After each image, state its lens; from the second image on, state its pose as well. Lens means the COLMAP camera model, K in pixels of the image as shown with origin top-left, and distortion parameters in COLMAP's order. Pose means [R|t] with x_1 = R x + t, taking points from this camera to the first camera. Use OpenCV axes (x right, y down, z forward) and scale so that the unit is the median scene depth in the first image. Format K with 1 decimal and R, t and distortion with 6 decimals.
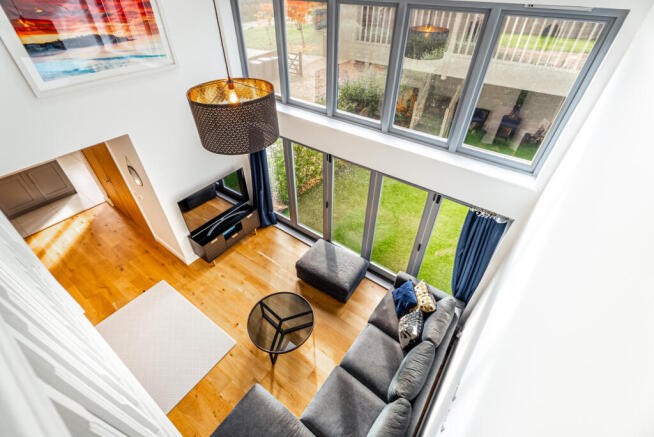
lens RADIAL K [[294.9, 0, 327.0], [0, 294.9, 218.5], [0, 0, 1]] dist [-0.015312, 0.000508]
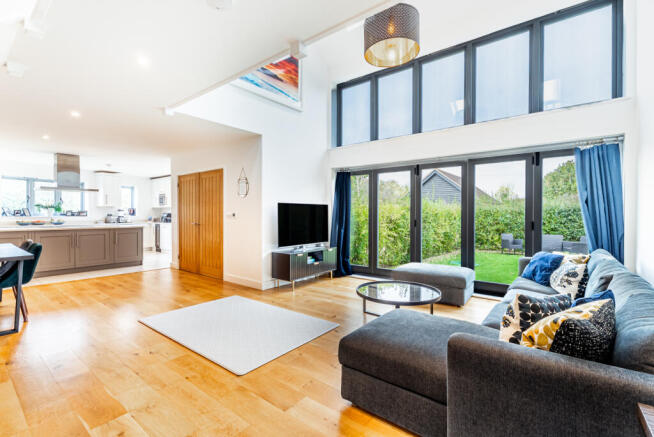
lens RADIAL K [[294.9, 0, 327.0], [0, 294.9, 218.5], [0, 0, 1]] dist [-0.015312, 0.000508]
pose [[0.998904, -0.001663, -0.046768, -0.312341], [-0.029074, 0.761059, -0.648031, 0.733247], [0.036671, 0.648680, 0.760177, 0.257836]]
